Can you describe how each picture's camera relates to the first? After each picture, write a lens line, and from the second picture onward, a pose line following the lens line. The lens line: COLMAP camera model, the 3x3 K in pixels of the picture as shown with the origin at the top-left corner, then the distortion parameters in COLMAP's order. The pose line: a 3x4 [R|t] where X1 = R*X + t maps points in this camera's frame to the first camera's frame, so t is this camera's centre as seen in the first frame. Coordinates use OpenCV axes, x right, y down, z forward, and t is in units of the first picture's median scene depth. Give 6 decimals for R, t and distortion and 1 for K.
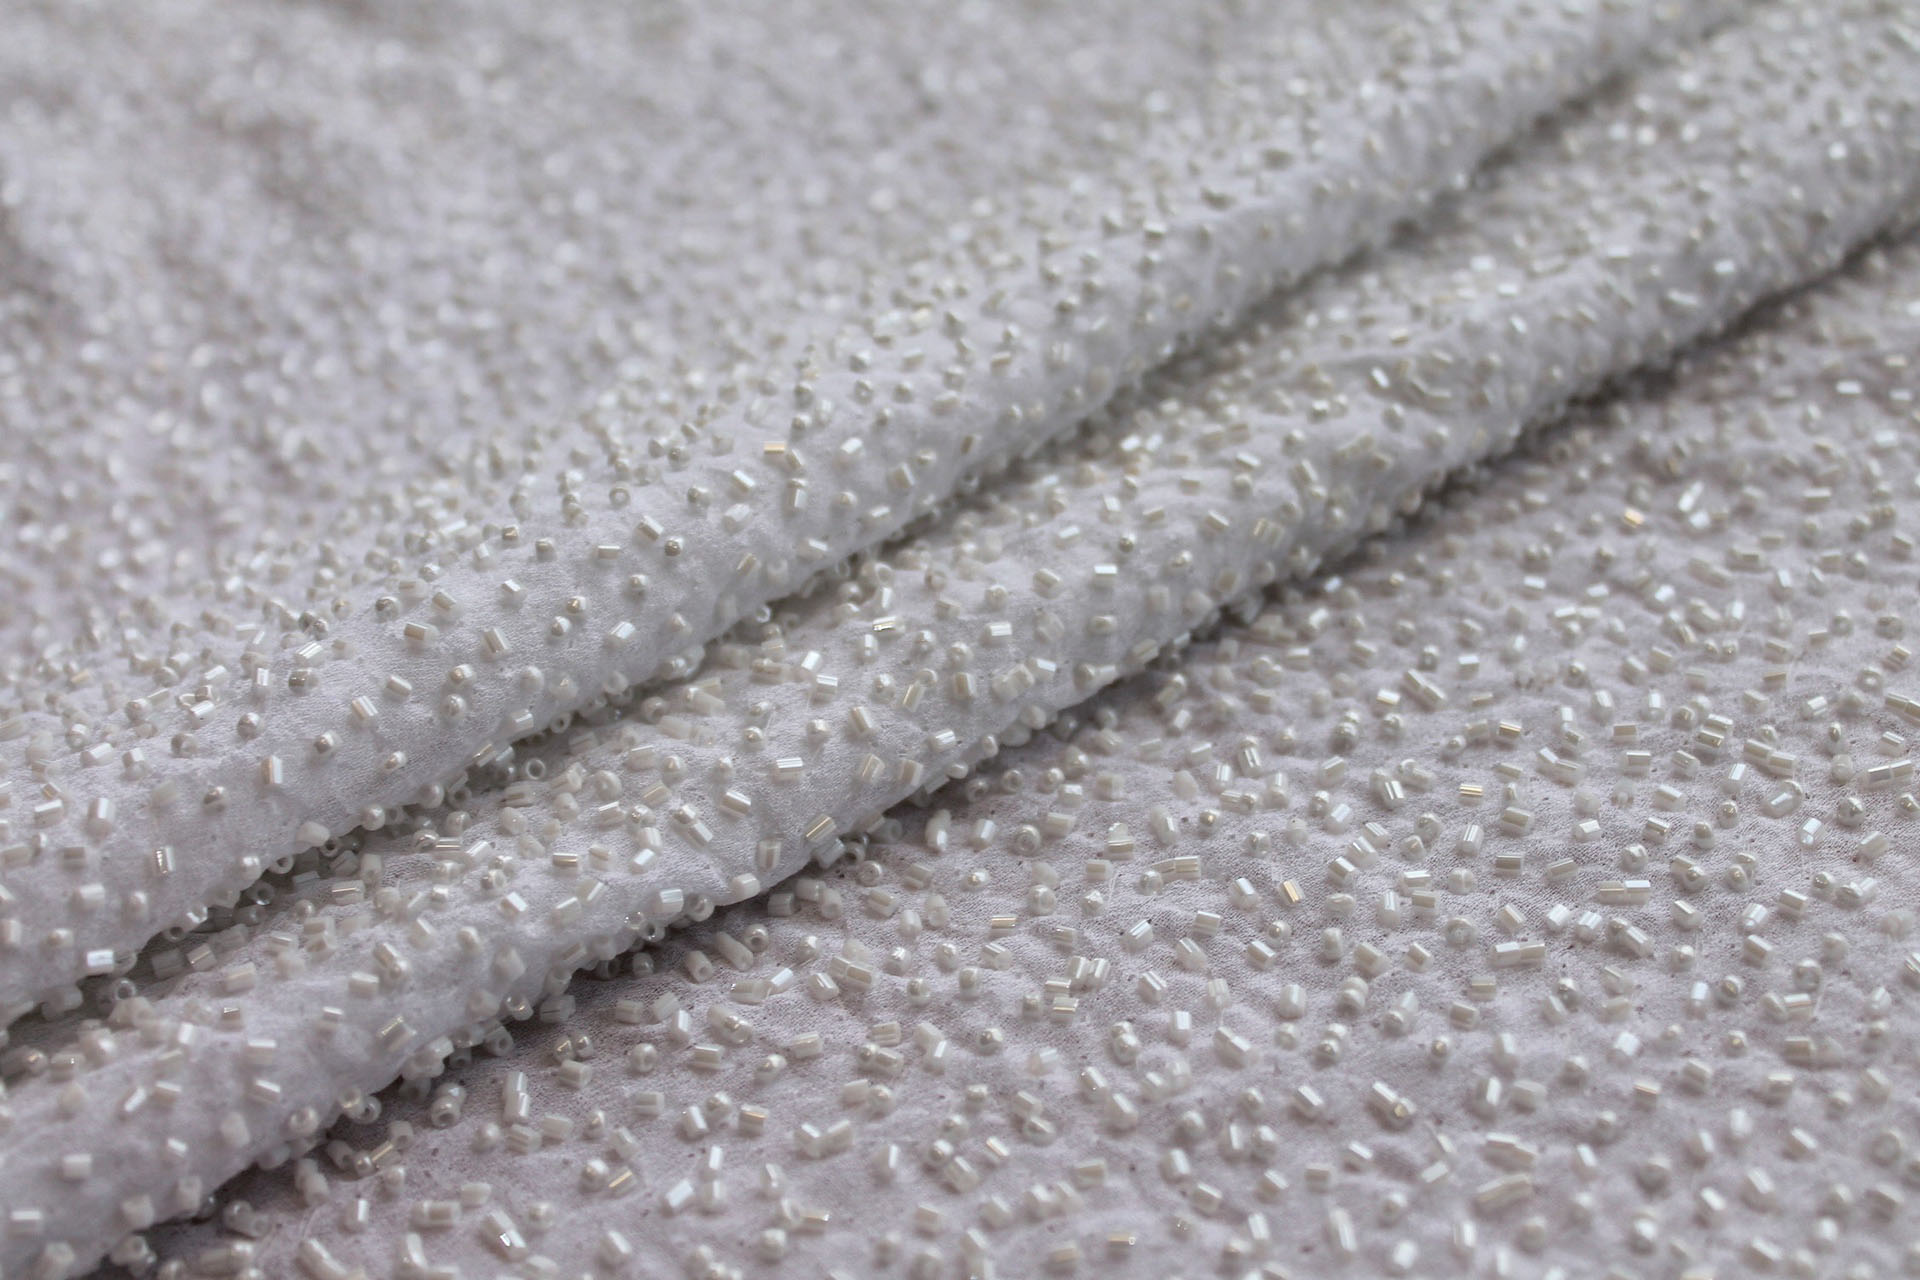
lens RADIAL K [[2889.1, 0, 961.5], [0, 2889.1, 637.6], [0, 0, 1]] dist [-0.052423, 0.000000]
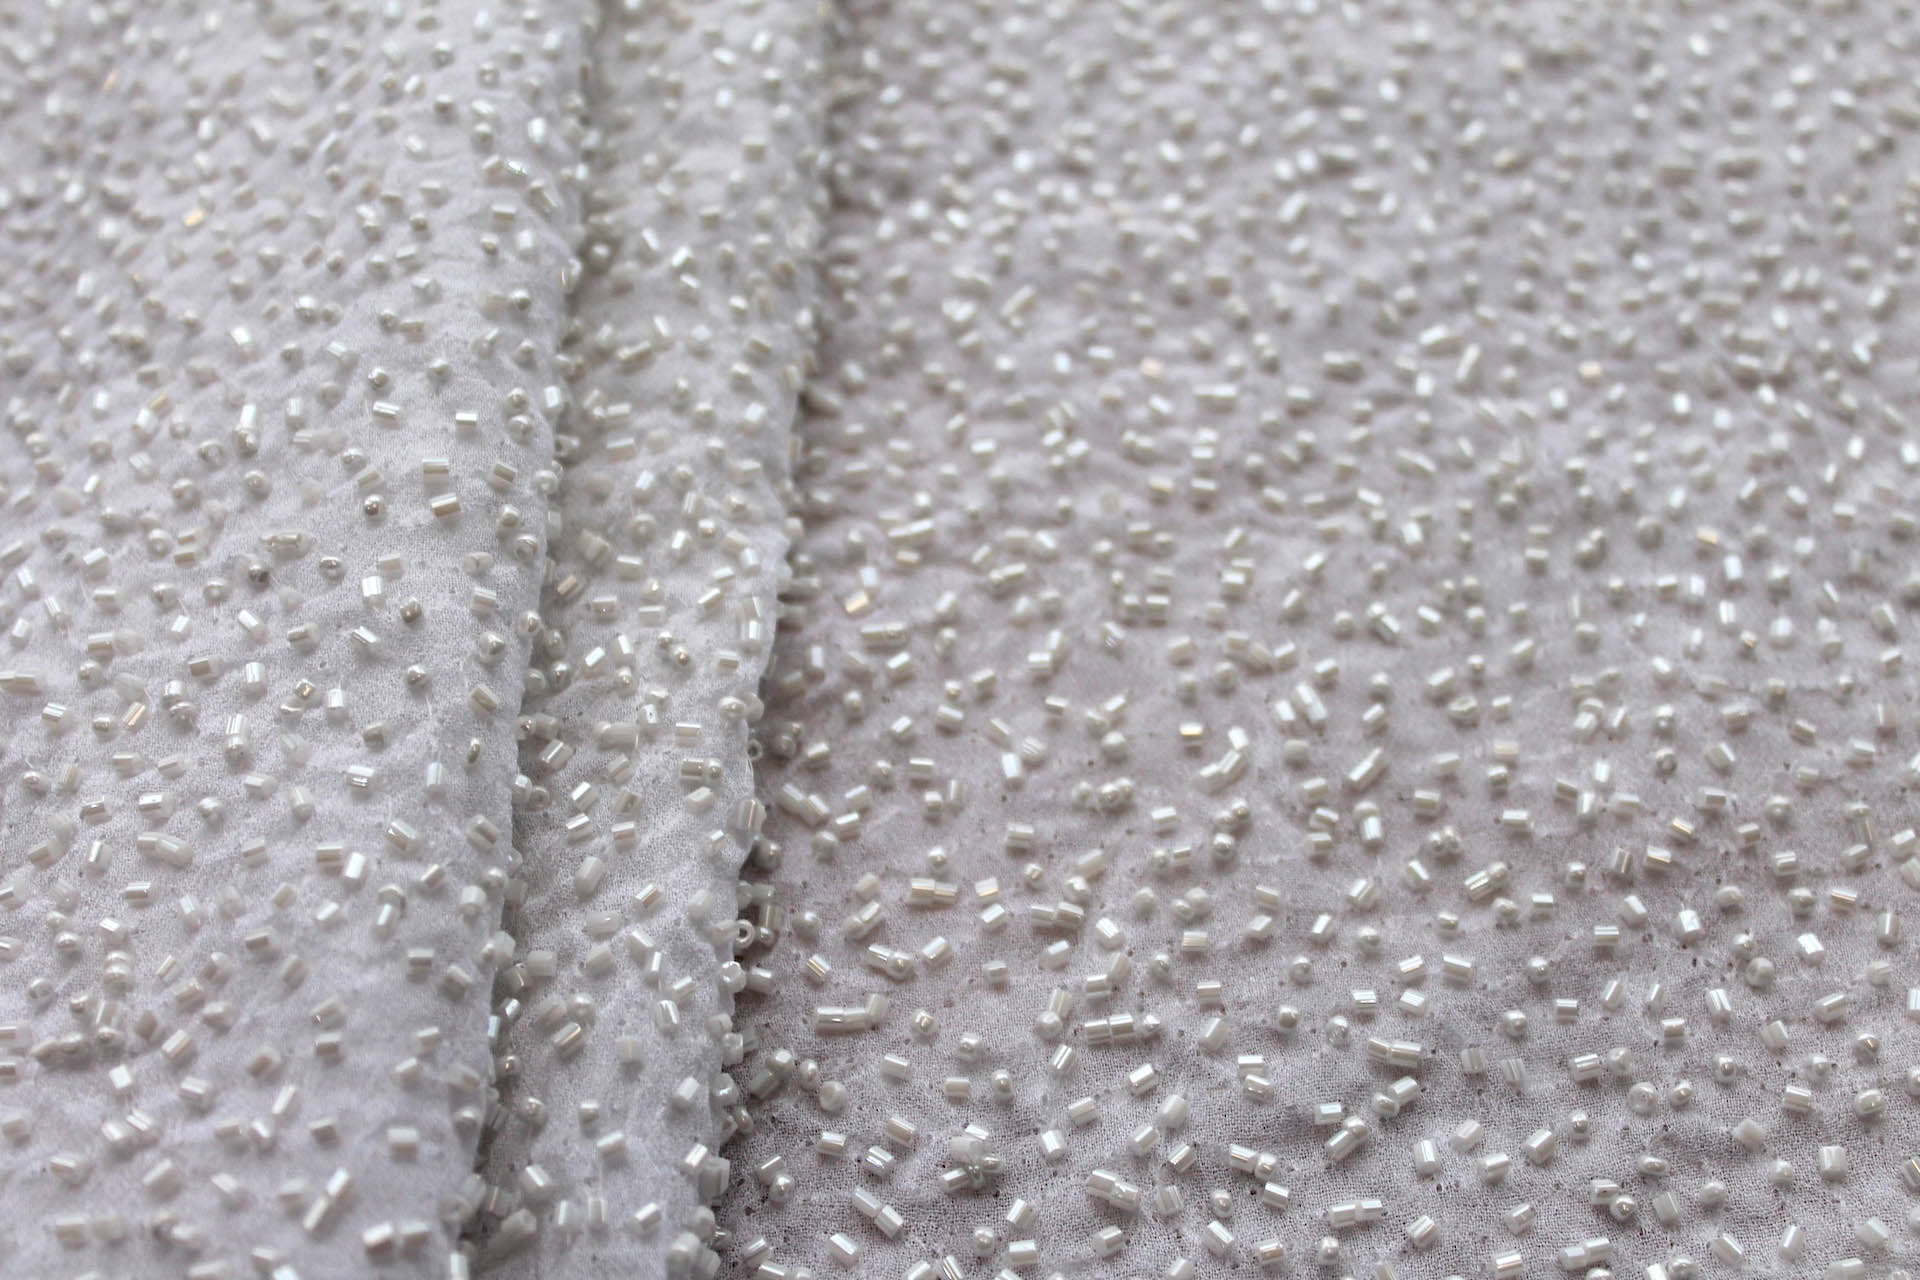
lens RADIAL K [[2889.1, 0, 960.6], [0, 2889.1, 642.4], [0, 0, 1]] dist [-0.052423, 0.000000]
pose [[0.628416, -0.585088, 0.512606, -0.640793], [0.409059, 0.809069, 0.421993, -0.323163], [-0.661637, -0.055501, 0.747768, 0.158621]]
